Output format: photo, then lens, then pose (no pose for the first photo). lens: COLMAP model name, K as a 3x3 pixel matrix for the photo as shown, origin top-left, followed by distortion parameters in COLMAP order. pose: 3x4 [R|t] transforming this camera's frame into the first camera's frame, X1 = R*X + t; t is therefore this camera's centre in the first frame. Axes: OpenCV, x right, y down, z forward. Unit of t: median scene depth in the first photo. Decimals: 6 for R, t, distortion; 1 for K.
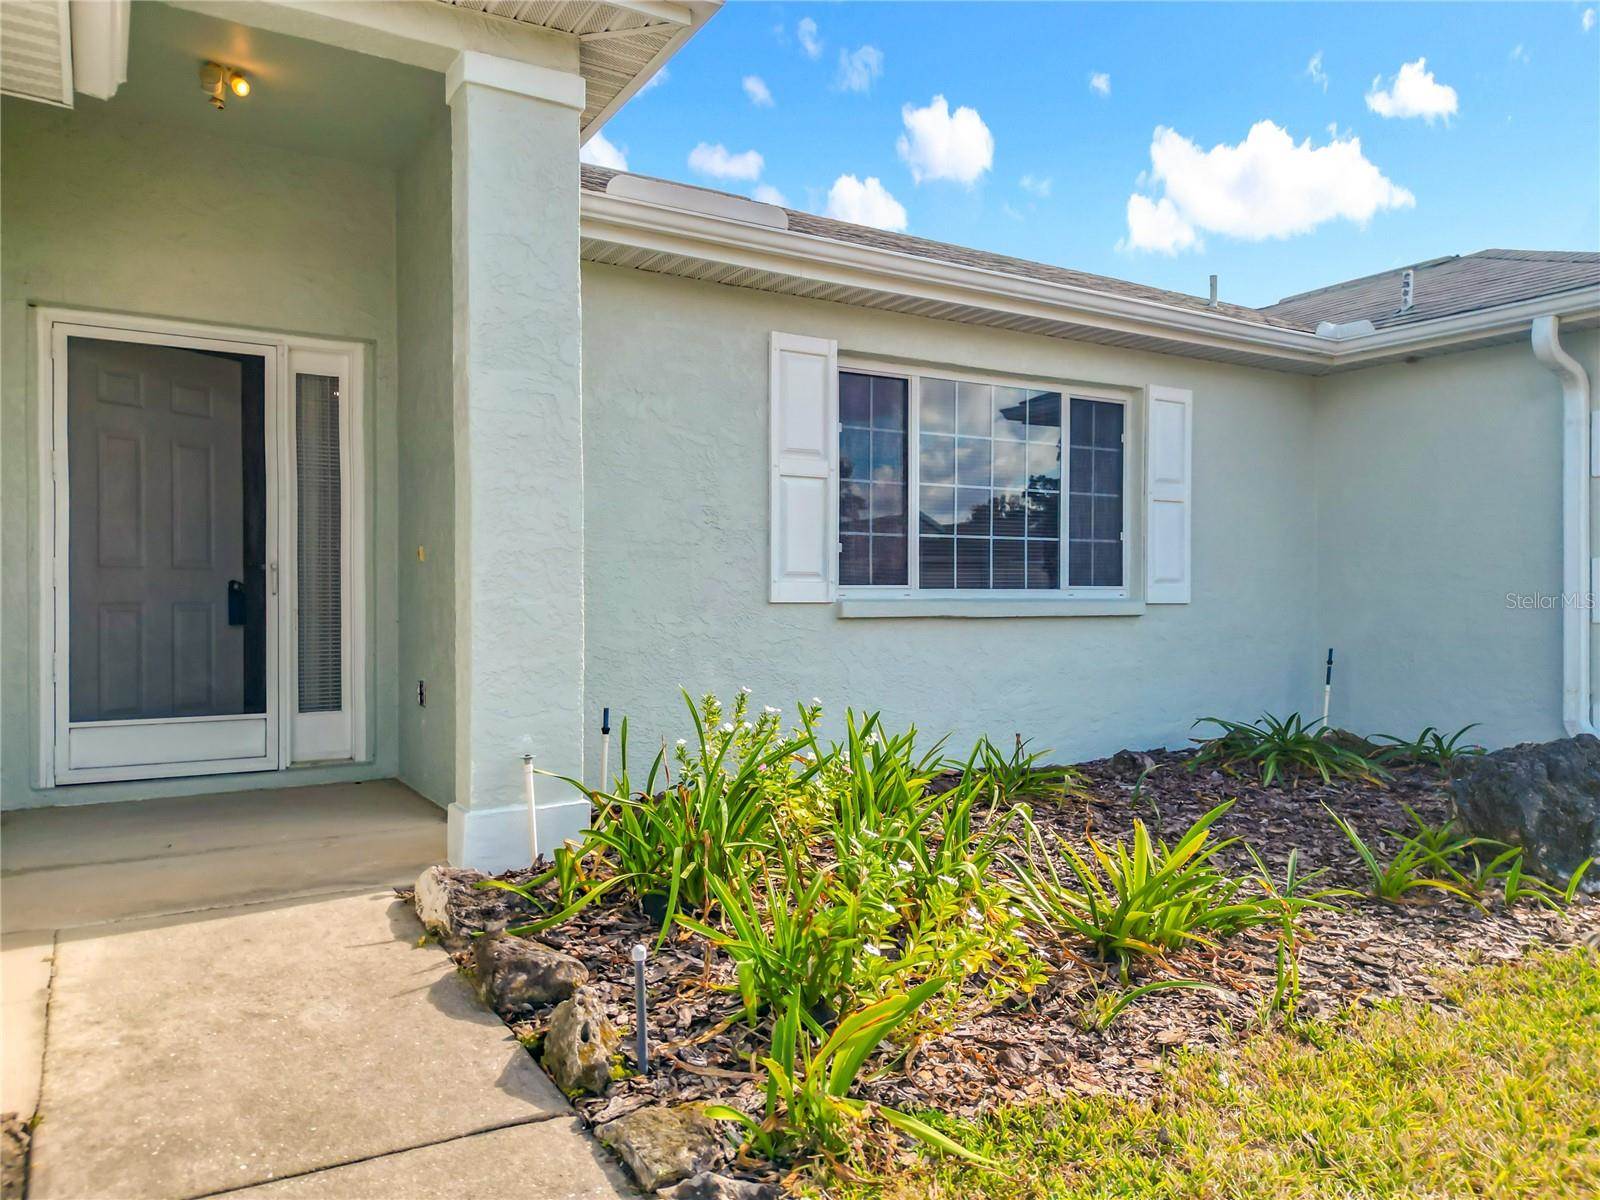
lens RADIAL K [[1170.0, 0, 800.0], [0, 1170.0, 600.0], [0, 0, 1]] dist [0.054503, 0.000350]
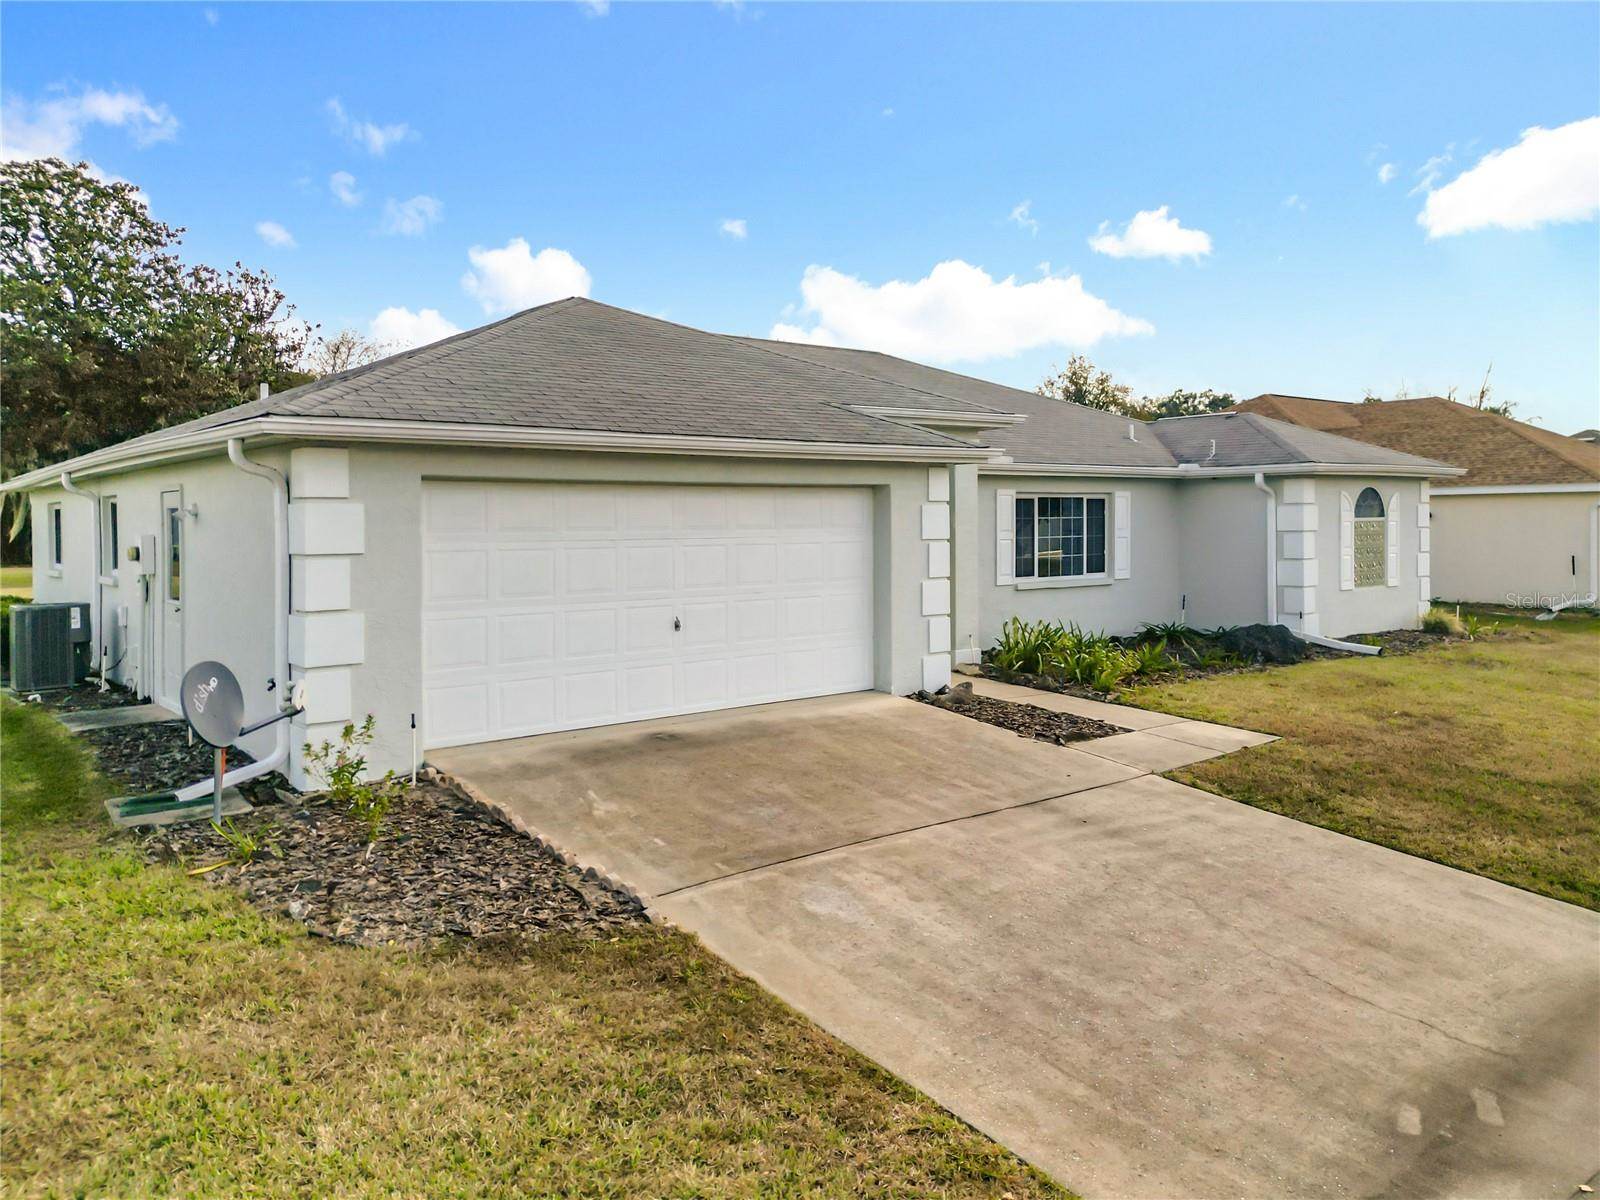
lens RADIAL K [[1170.0, 0, 800.0], [0, 1170.0, 600.0], [0, 0, 1]] dist [0.054503, 0.000350]
pose [[0.992206, -0.020513, 0.122905, -0.712639], [0.013476, 0.998236, 0.057819, -0.112654], [-0.123874, -0.055712, 0.990733, -1.465393]]
